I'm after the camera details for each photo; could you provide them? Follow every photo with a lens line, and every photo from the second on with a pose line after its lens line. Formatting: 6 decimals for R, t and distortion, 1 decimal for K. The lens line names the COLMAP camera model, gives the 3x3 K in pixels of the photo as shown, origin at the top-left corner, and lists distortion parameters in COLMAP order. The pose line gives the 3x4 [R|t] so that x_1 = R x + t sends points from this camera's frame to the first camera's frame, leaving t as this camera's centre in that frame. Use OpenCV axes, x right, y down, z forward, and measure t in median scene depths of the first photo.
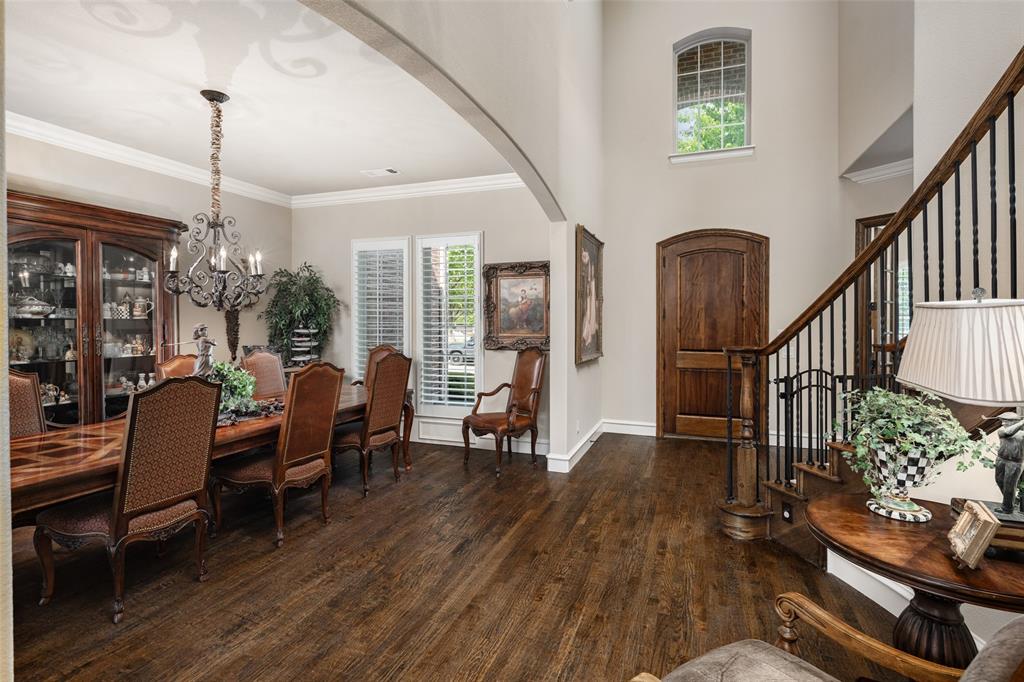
lens RADIAL K [[516.6, 0, 515.1], [0, 516.6, 314.9], [0, 0, 1]] dist [0.000087, 0.000337]
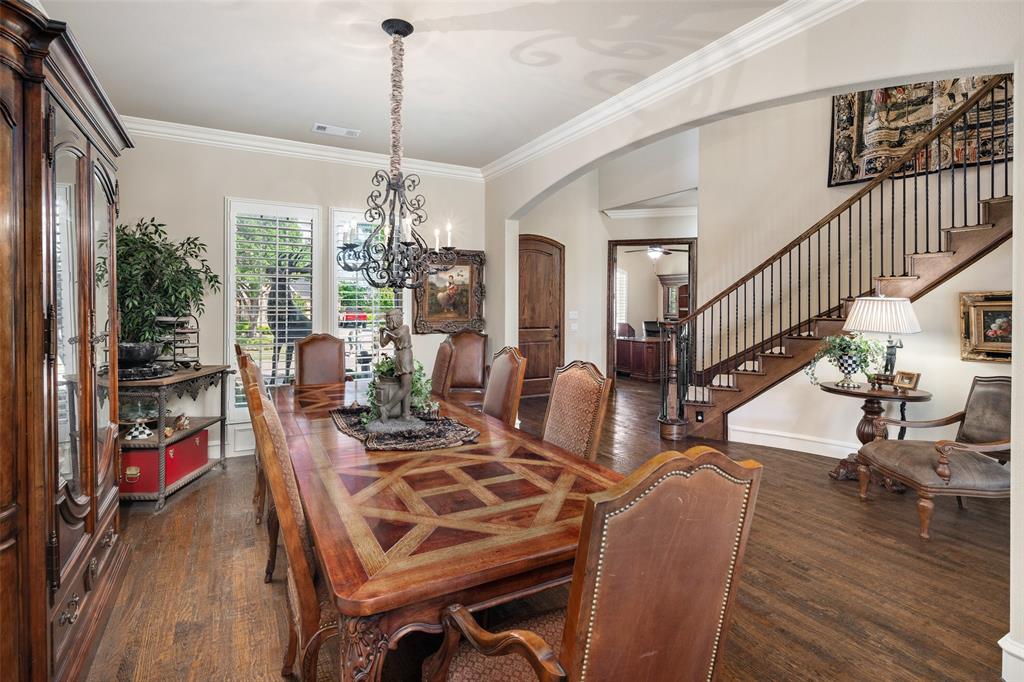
lens RADIAL K [[516.6, 0, 515.1], [0, 516.6, 314.9], [0, 0, 1]] dist [0.000087, 0.000337]
pose [[0.662219, -0.007703, 0.749271, -0.694824], [-0.012346, 0.999699, 0.021189, 0.008109], [-0.749209, -0.023283, 0.661924, 0.192964]]
